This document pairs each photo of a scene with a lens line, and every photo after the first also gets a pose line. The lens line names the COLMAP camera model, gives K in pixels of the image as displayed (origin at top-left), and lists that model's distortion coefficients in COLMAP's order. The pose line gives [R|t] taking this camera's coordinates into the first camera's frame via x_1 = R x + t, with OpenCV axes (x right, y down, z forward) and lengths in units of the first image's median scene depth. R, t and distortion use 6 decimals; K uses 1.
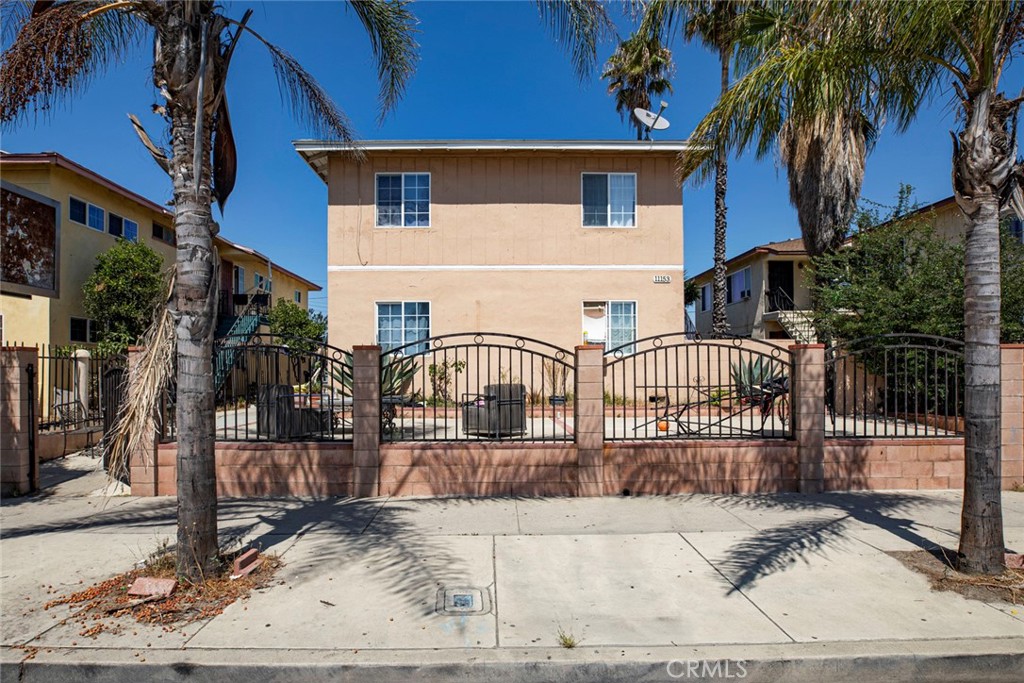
lens RADIAL K [[609.5, 0, 507.2], [0, 609.5, 369.3], [0, 0, 1]] dist [-0.028240, -0.000438]
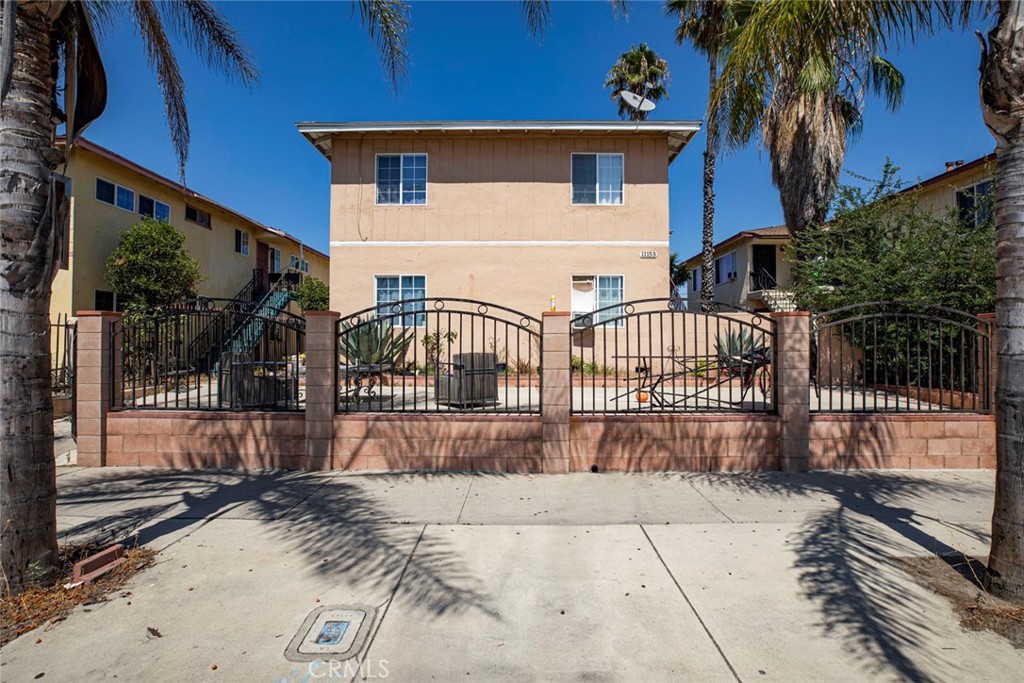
lens RADIAL K [[526.0, 0, 513.7], [0, 526.0, 337.7], [0, 0, 1]] dist [-0.027050, 0.003275]
pose [[0.999707, 0.005707, -0.023522, 0.044994], [-0.005953, 0.999928, -0.010383, 0.004806], [0.023461, 0.010520, 0.999669, 0.094477]]
